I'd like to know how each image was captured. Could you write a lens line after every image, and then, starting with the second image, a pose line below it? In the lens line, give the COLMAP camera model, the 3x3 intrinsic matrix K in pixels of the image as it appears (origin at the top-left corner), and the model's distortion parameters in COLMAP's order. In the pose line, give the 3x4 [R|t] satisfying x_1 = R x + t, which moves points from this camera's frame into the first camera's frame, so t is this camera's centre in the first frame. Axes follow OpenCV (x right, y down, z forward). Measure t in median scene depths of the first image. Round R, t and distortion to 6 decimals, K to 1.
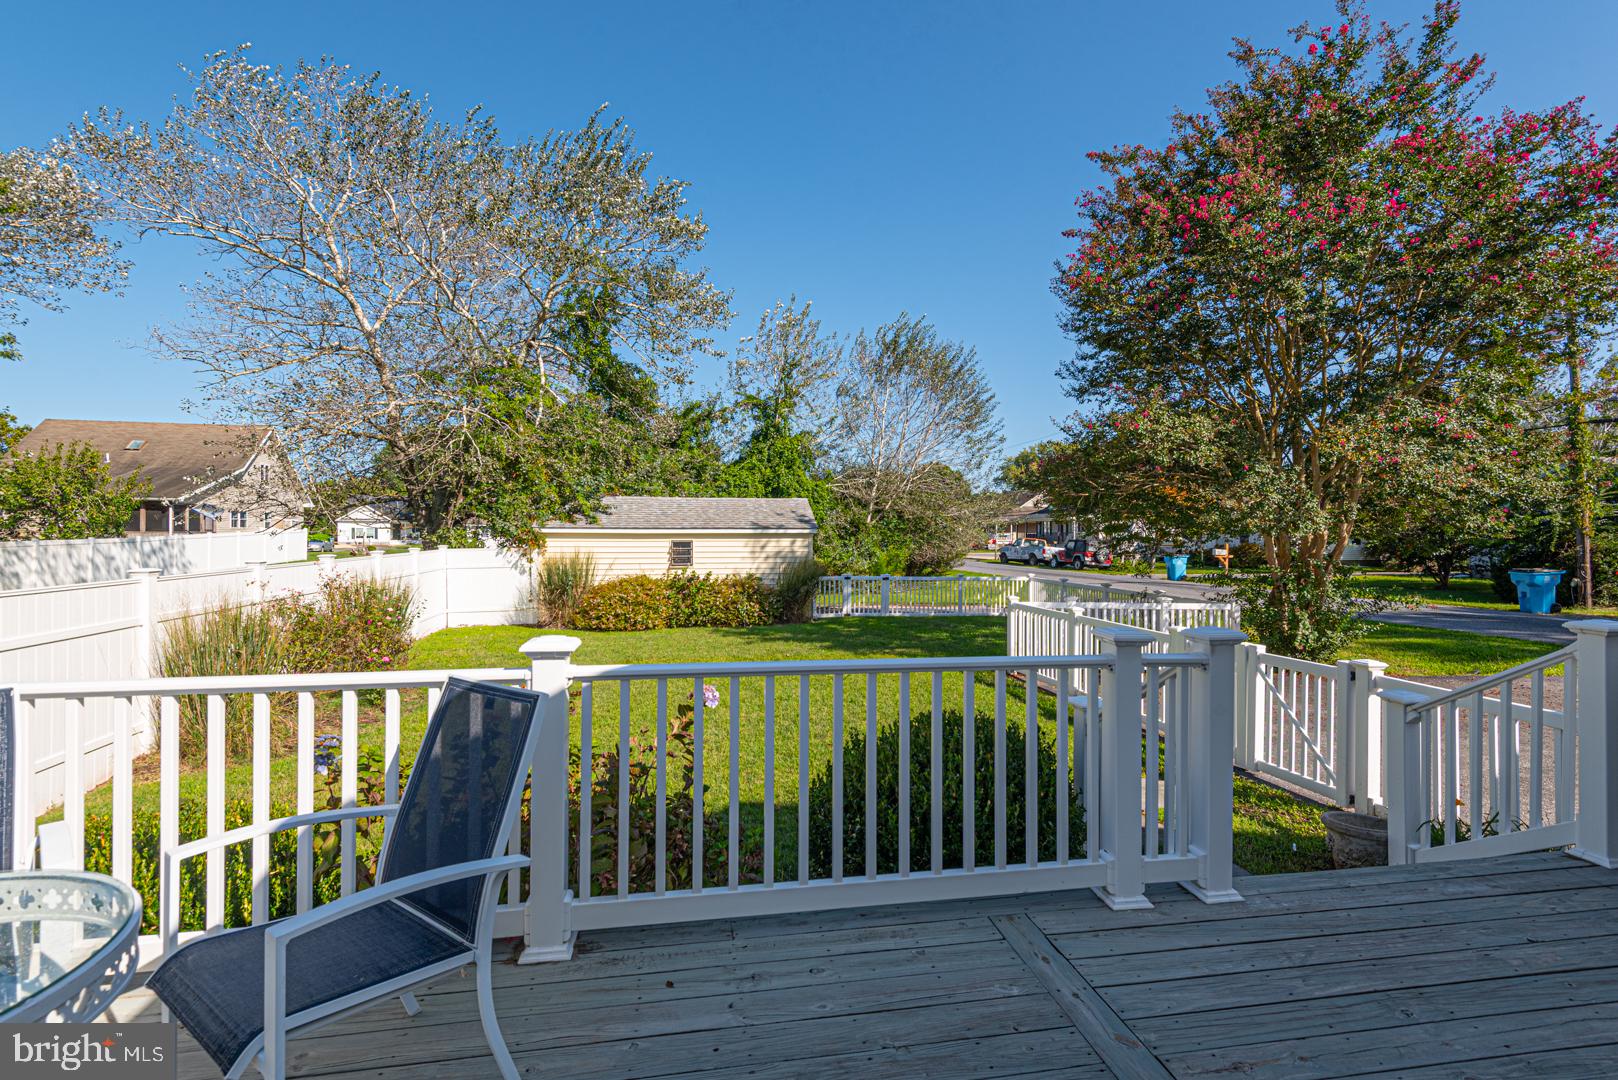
lens RADIAL K [[745.3, 0, 804.4], [0, 745.3, 538.4], [0, 0, 1]] dist [0.023677, -0.011672]
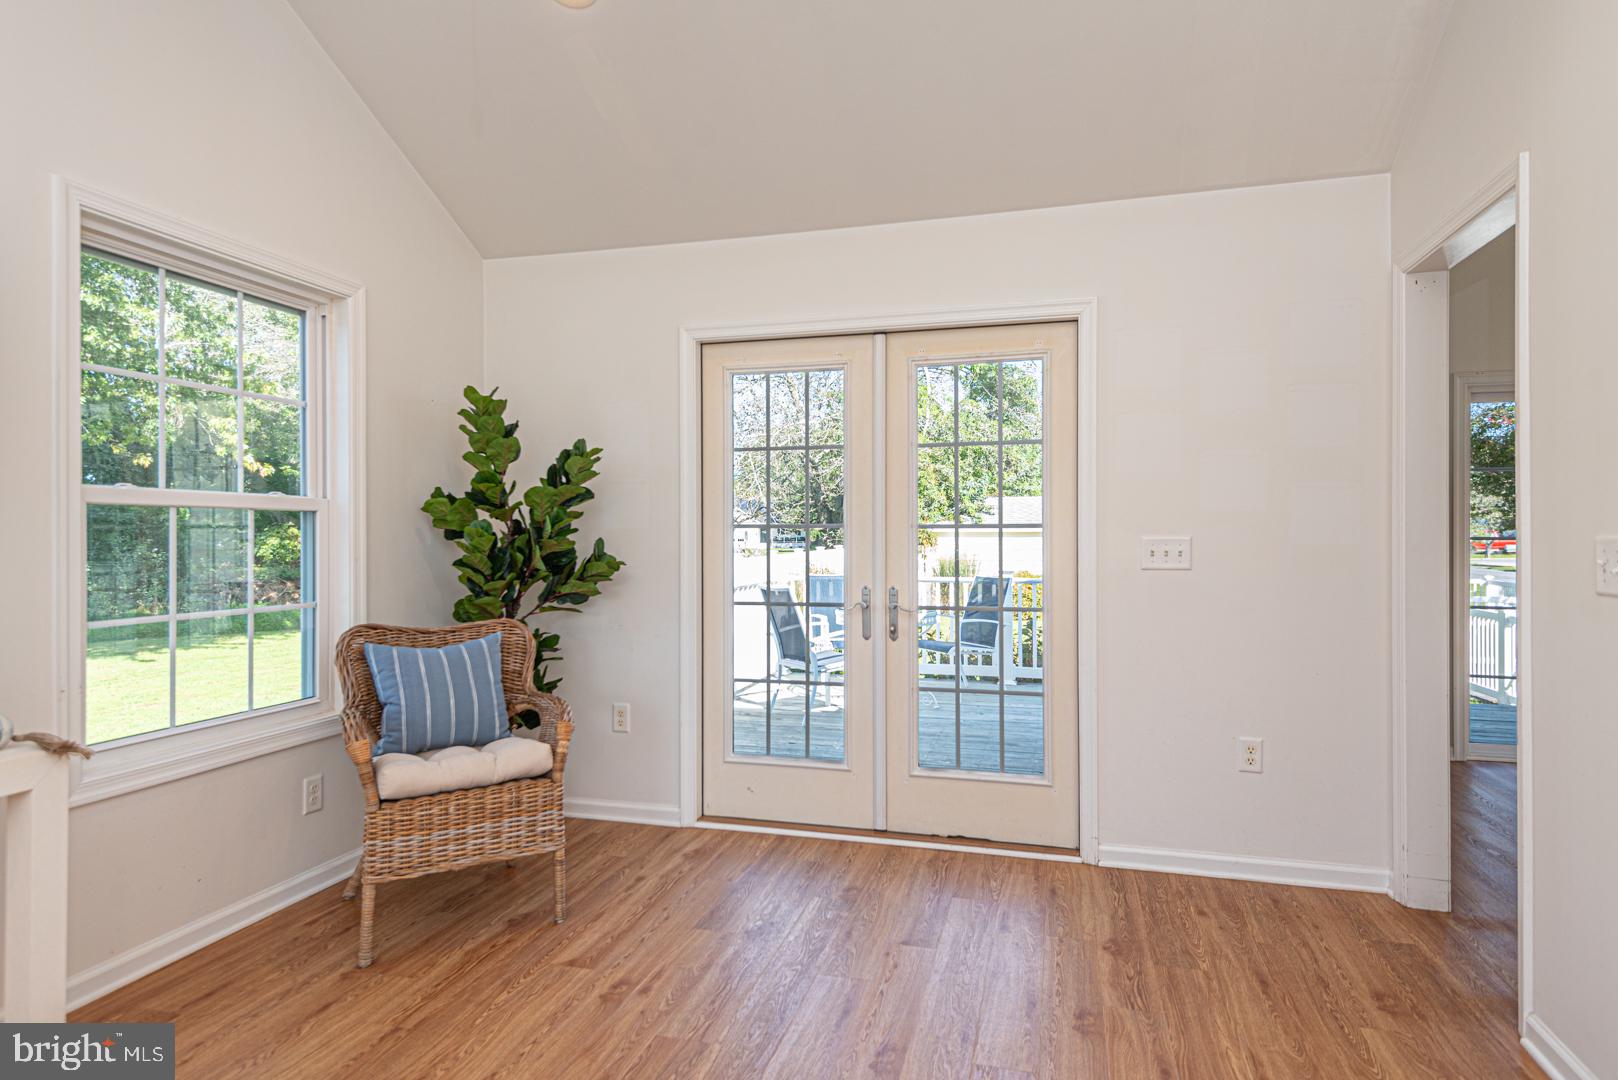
lens RADIAL K [[918.9, 0, 802.2], [0, 918.9, 538.0], [0, 0, 1]] dist [0.005943, 0.000540]
pose [[0.903811, -0.007996, -0.427857, 0.053721], [0.007394, 0.999968, -0.003070, 0.002834], [0.427868, -0.000389, 0.903841, -0.298758]]
